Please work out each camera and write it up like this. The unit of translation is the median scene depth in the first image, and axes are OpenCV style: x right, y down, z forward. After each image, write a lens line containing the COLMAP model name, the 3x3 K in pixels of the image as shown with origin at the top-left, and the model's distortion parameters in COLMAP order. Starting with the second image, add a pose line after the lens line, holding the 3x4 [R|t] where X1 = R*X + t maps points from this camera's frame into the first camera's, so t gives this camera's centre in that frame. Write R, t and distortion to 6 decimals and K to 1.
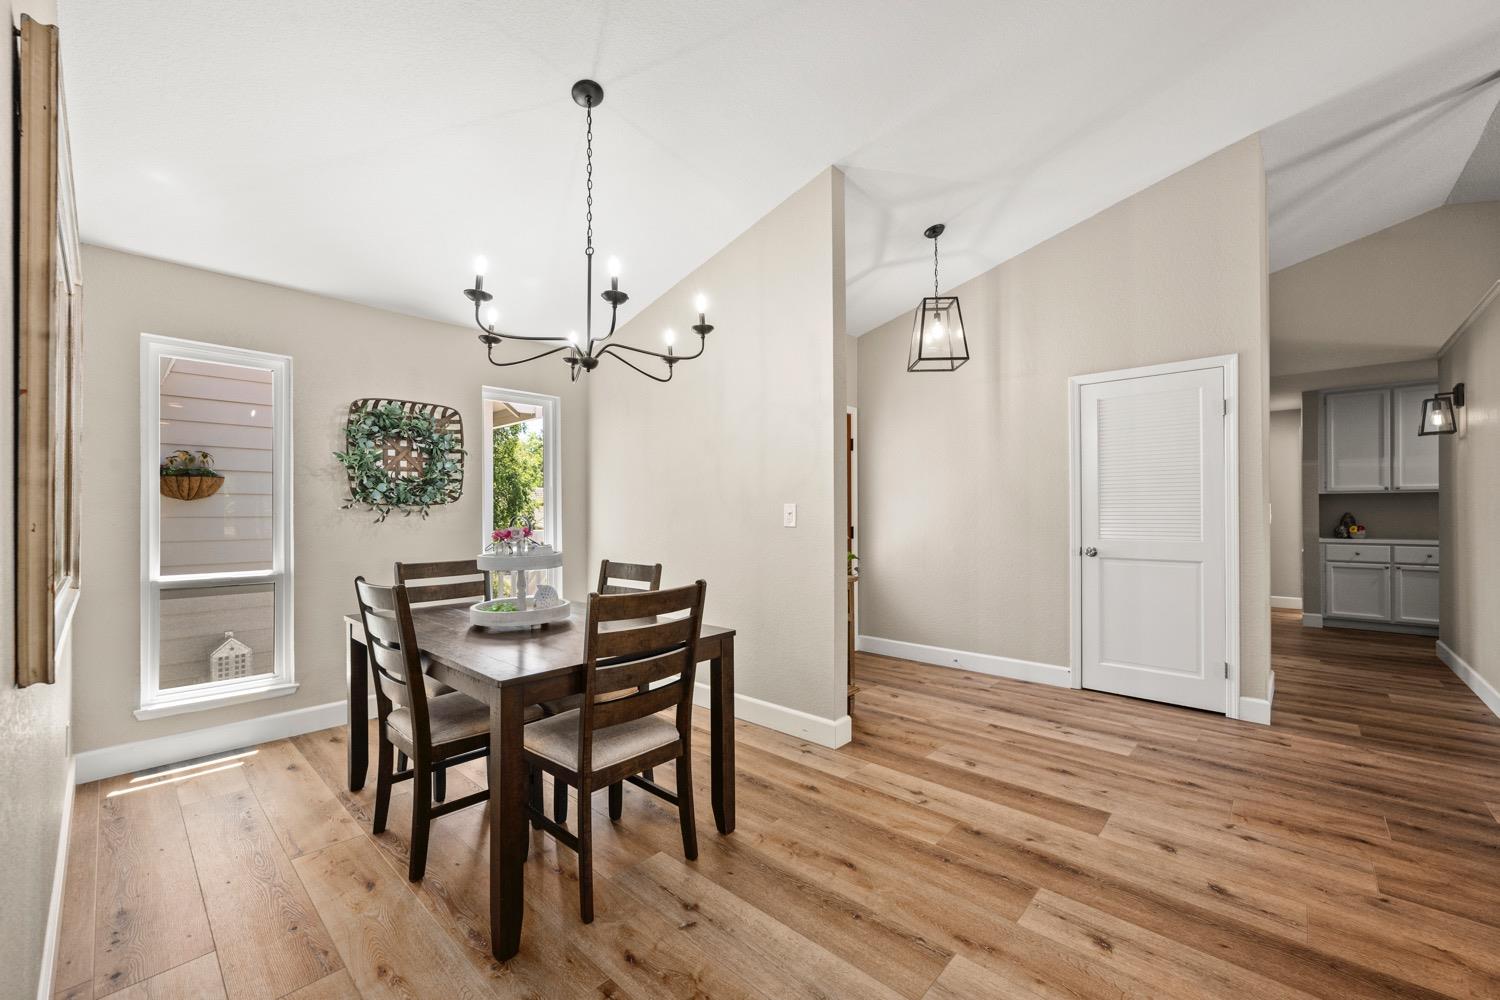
lens RADIAL K [[592.1, 0, 746.6], [0, 592.1, 506.5], [0, 0, 1]] dist [-0.000425, 0.000118]
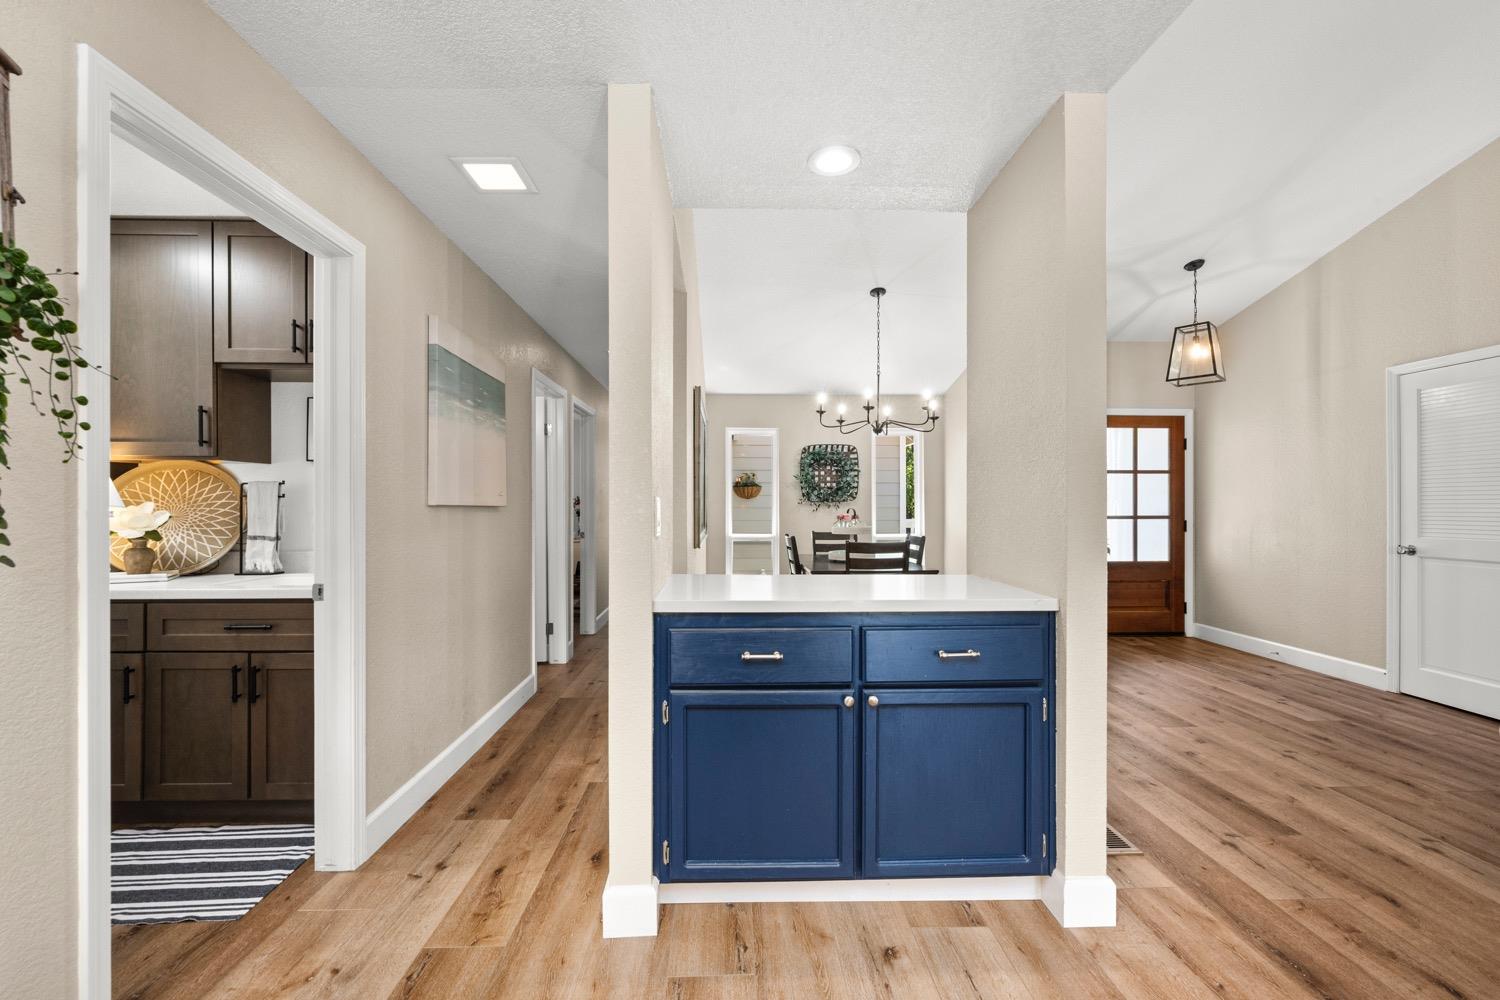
lens RADIAL K [[621.2, 0, 745.4], [0, 621.2, 503.7], [0, 0, 1]] dist [-0.002850, 0.000252]
pose [[0.699334, 0.001964, -0.714793, 0.632114], [0.005138, 0.999957, 0.007774, -0.013792], [0.714777, -0.009109, 0.699293, -0.531841]]
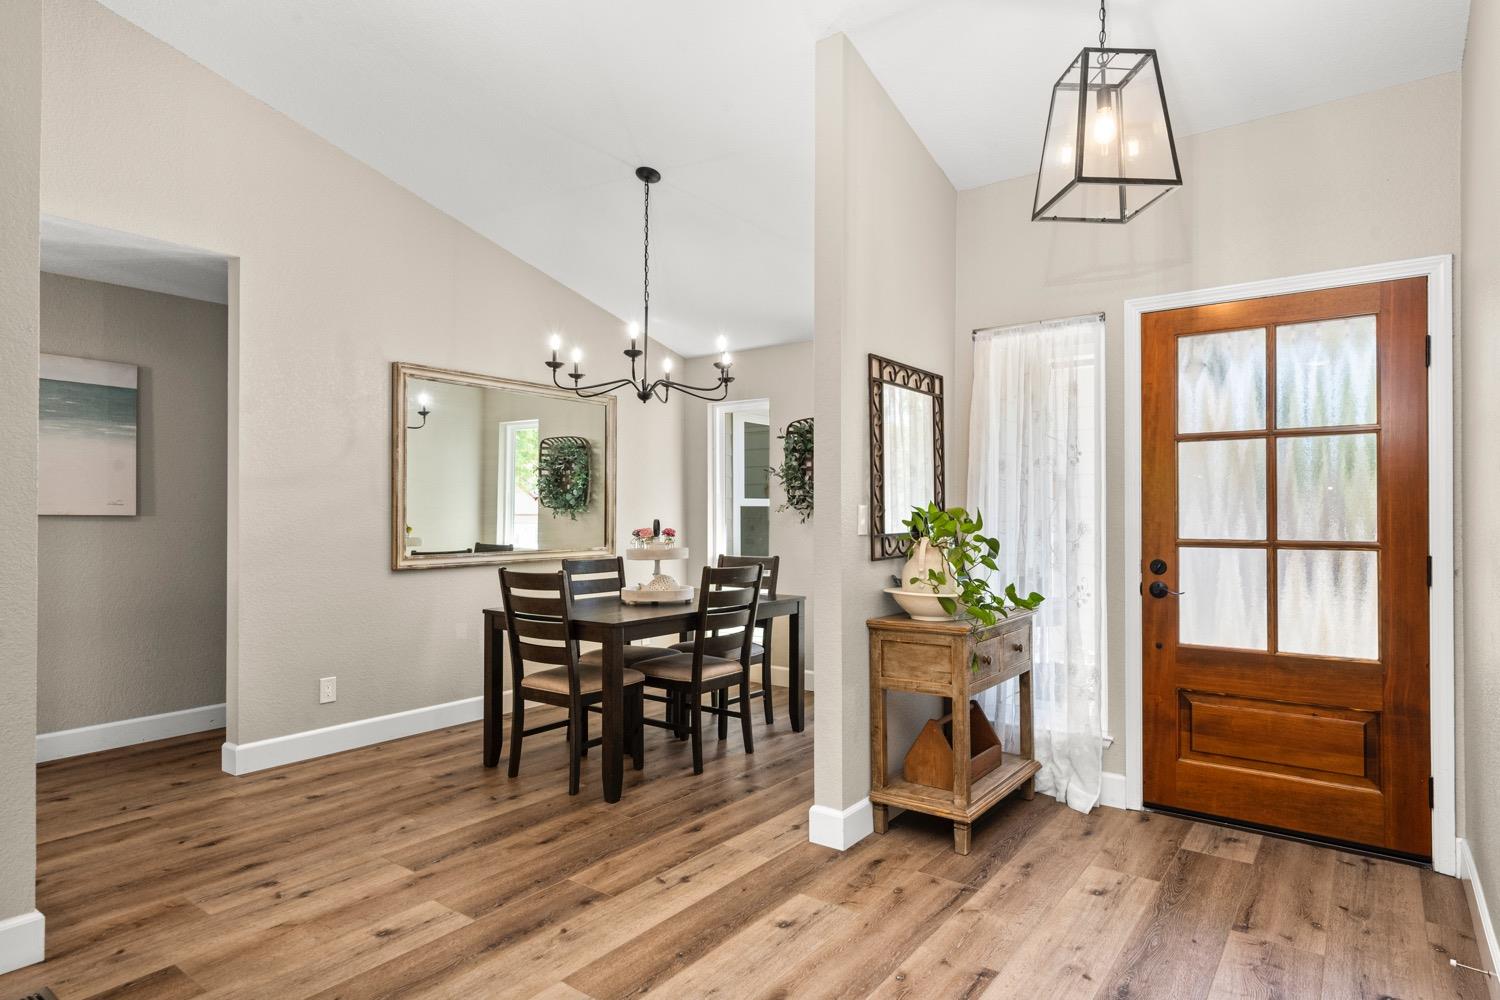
lens RADIAL K [[833.7, 0, 747.3], [0, 833.7, 507.3], [0, 0, 1]] dist [0.006685, 0.001513]
pose [[0.100263, -0.005195, -0.994947, 1.039713], [0.009376, 0.999947, -0.004277, -0.002099], [0.994917, -0.008900, 0.100306, 0.725823]]
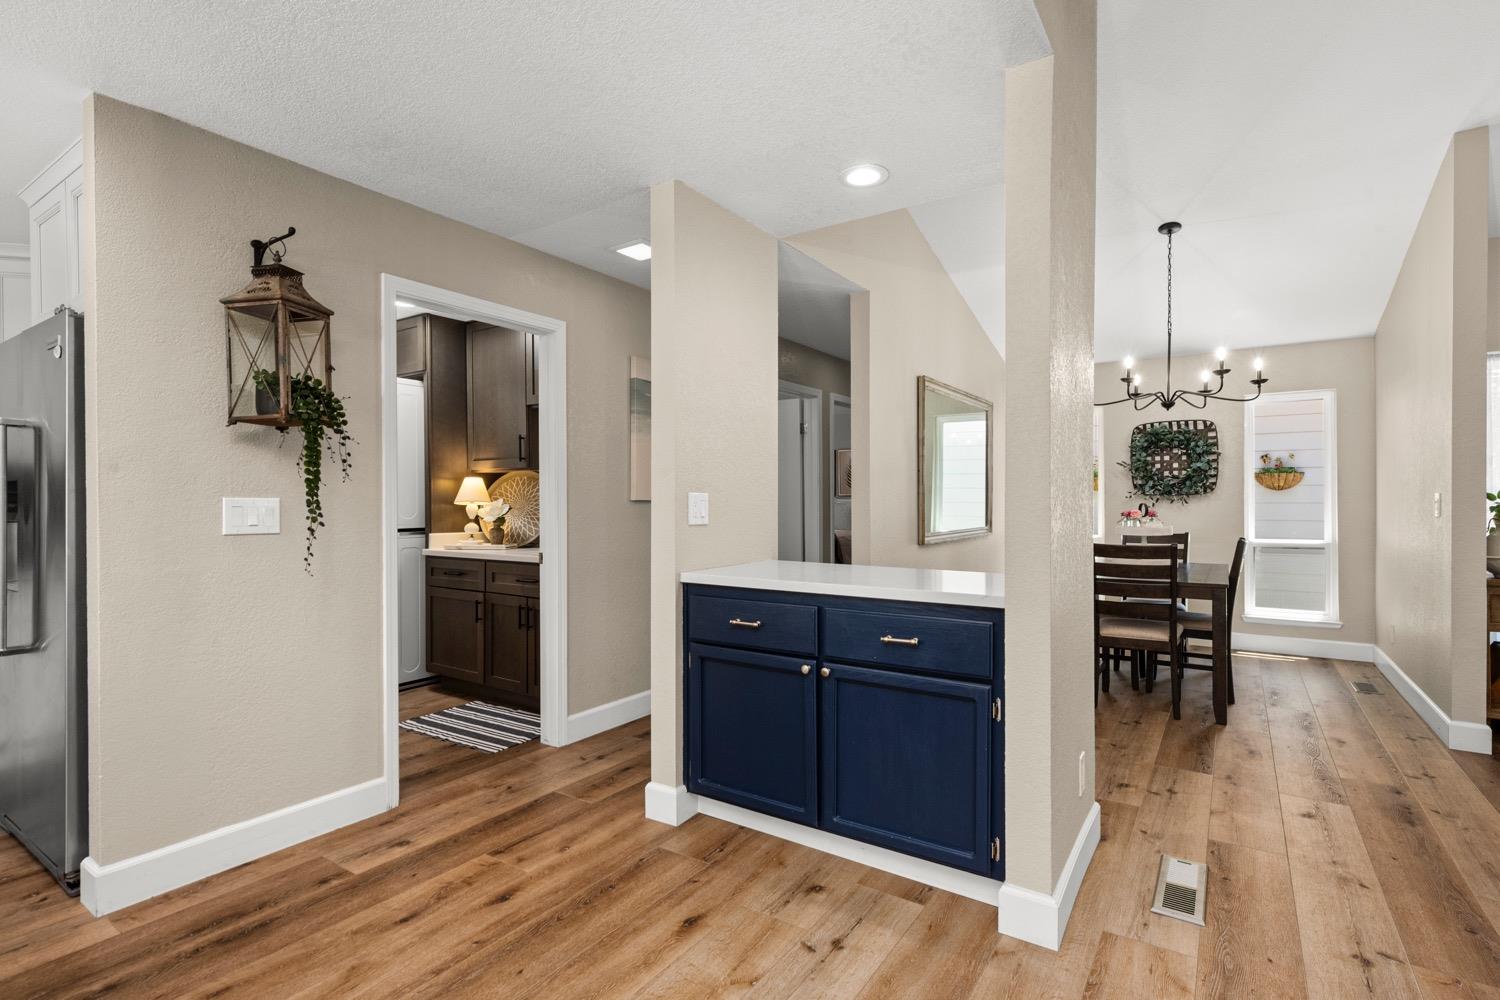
lens RADIAL K [[720.9, 0, 743.7], [0, 720.9, 501.5], [0, 0, 1]] dist [0.002245, 0.000463]
pose [[0.148171, 0.005173, -0.988948, 1.005725], [0.011646, 0.999908, 0.006975, -0.011959], [0.988893, -0.012551, 0.148097, -0.265369]]
